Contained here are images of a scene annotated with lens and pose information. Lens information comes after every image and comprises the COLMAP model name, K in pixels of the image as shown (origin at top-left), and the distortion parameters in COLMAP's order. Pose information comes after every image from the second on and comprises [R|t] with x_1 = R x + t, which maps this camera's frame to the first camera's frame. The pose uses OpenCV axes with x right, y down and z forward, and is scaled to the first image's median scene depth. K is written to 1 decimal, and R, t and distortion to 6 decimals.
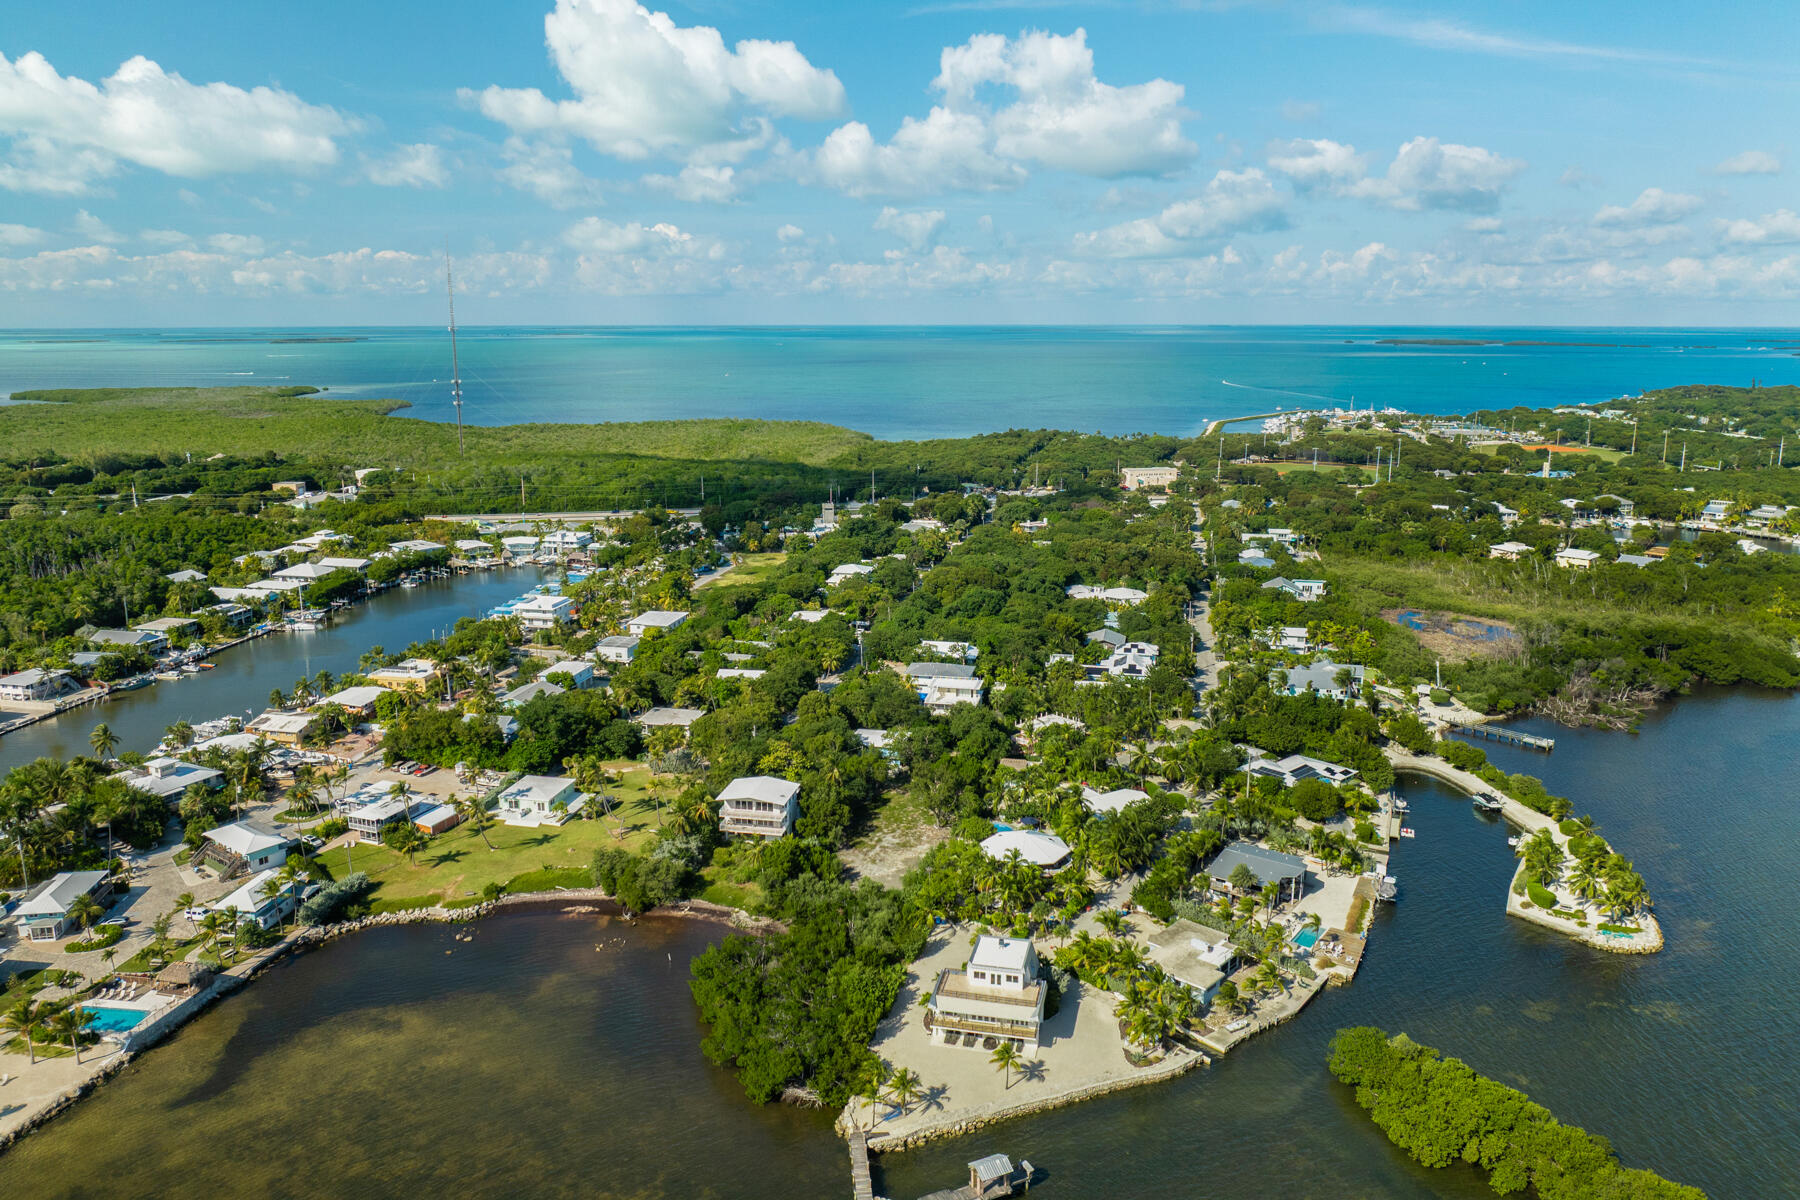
lens RADIAL K [[1273.4, 0, 901.6], [0, 1273.4, 618.3], [0, 0, 1]] dist [-0.005761, -0.006213]
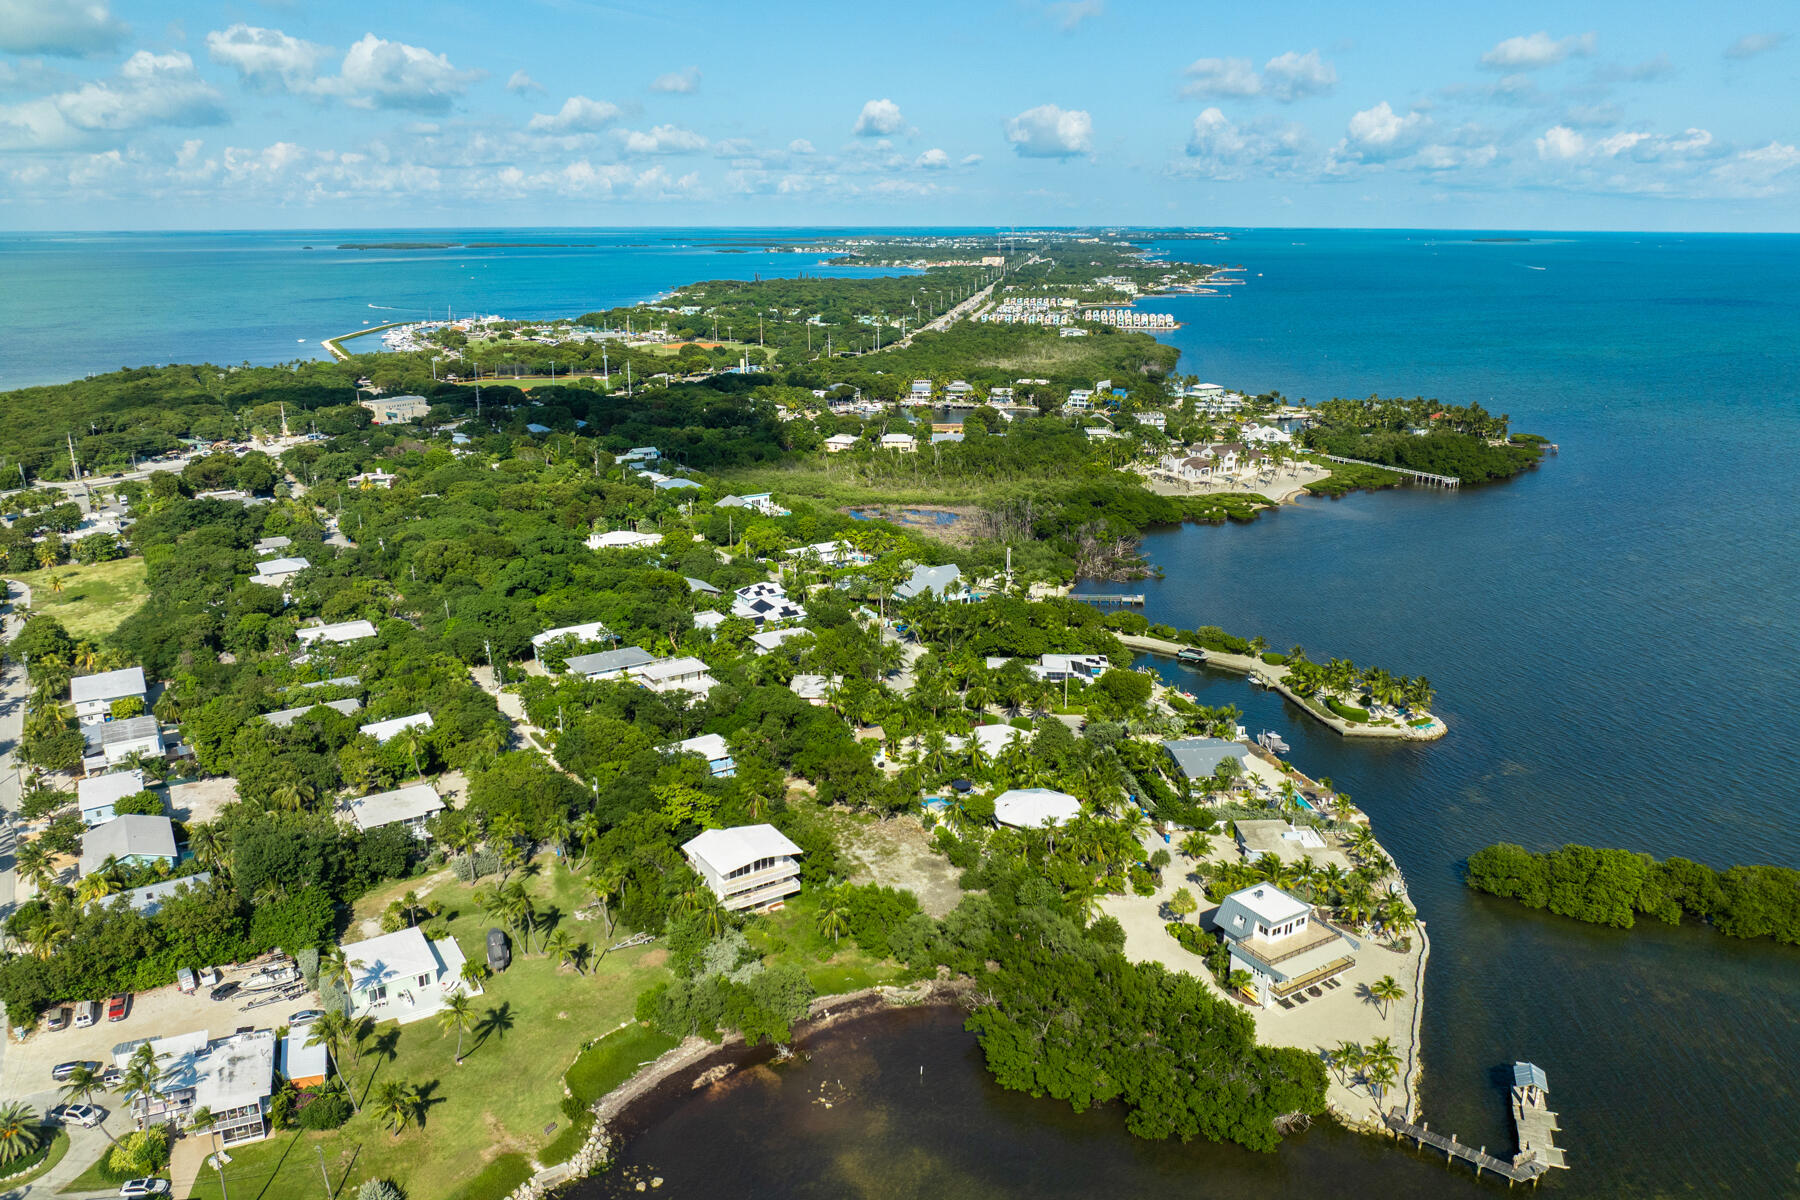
lens RADIAL K [[1273.4, 0, 905.1], [0, 1273.4, 584.9], [0, 0, 1]] dist [-0.005761, -0.006213]
pose [[0.719104, -0.195480, 0.666841, -0.548205], [0.163929, 0.980255, 0.110579, -0.101128], [-0.675291, 0.029797, 0.736950, 0.338094]]
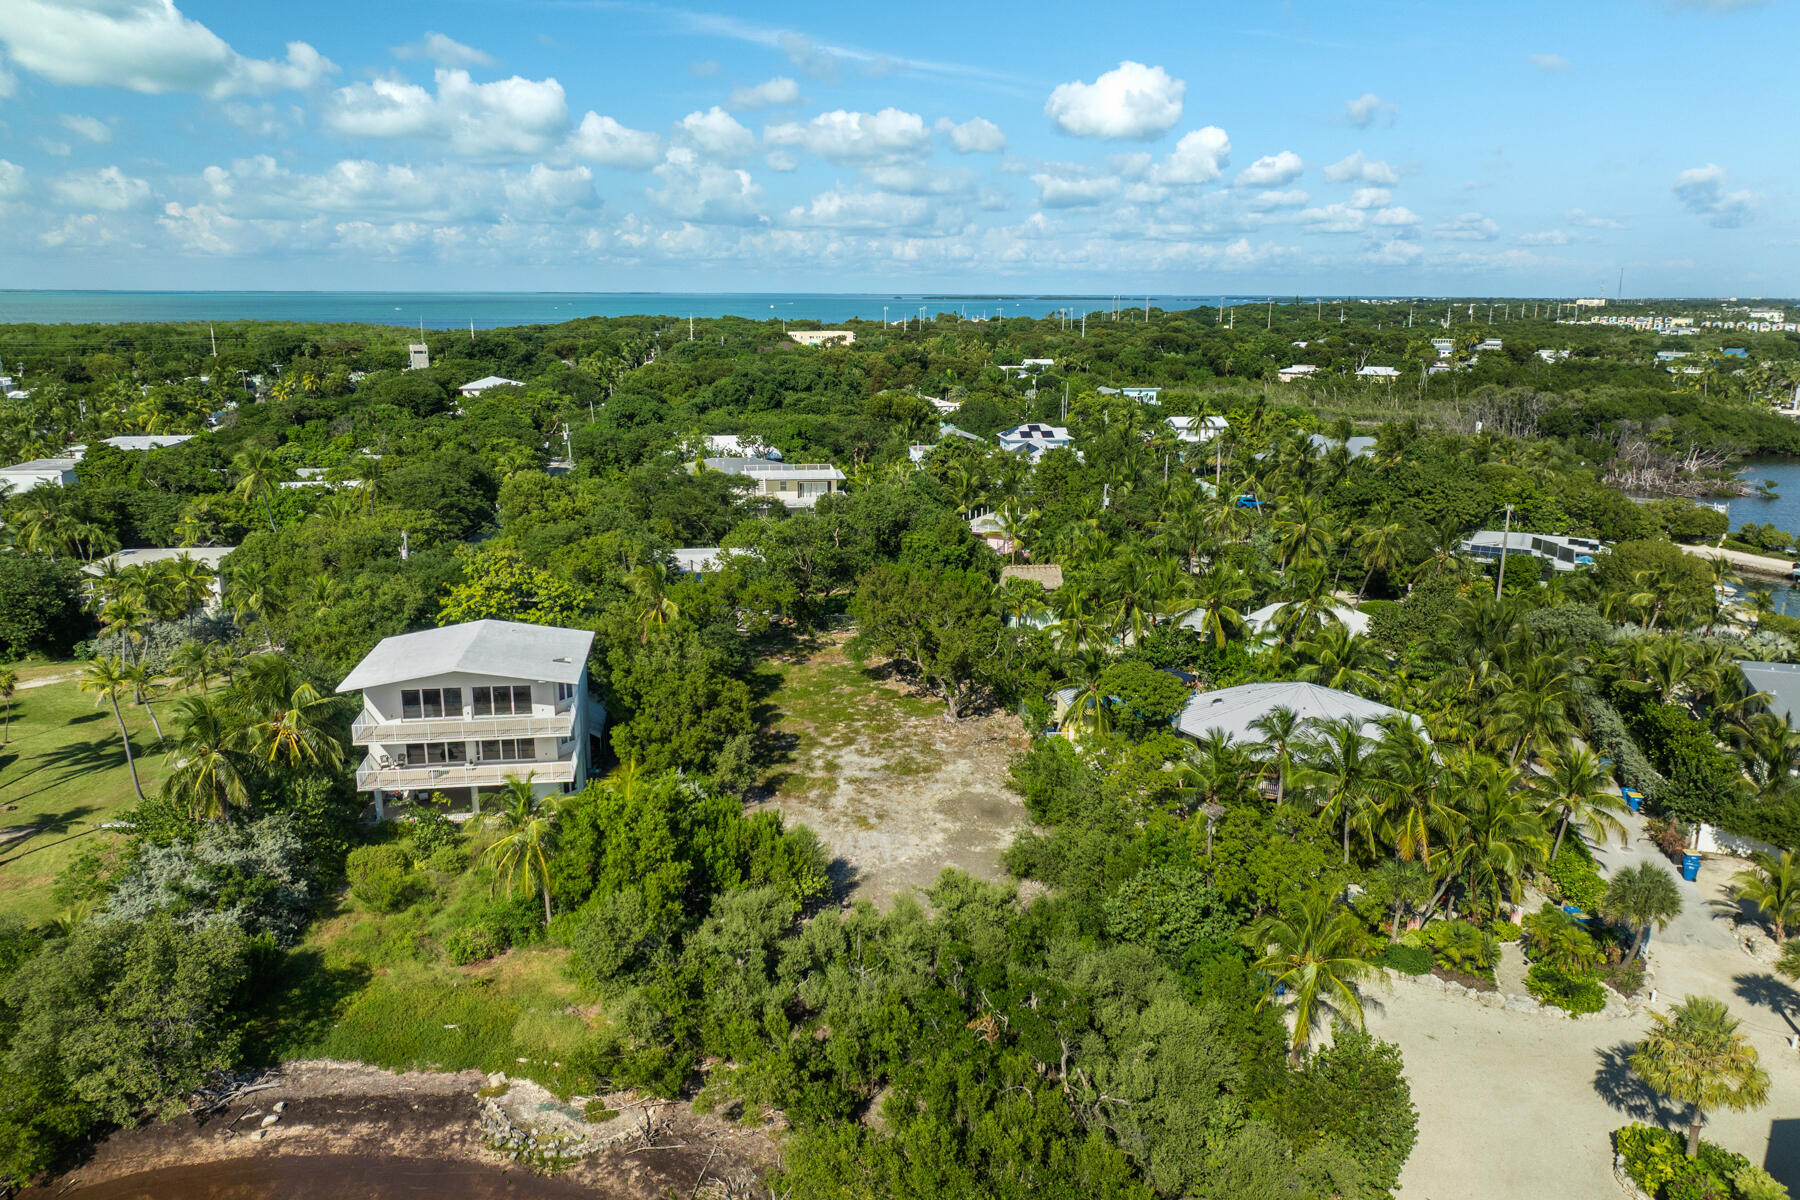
lens RADIAL K [[1273.4, 0, 917.5], [0, 1273.4, 594.8], [0, 0, 1]] dist [-0.005761, -0.006213]
pose [[0.938898, -0.074084, 0.336127, -0.114893], [0.070027, 0.997252, 0.024196, 0.120841], [-0.336996, 0.000821, 0.941506, 0.662430]]
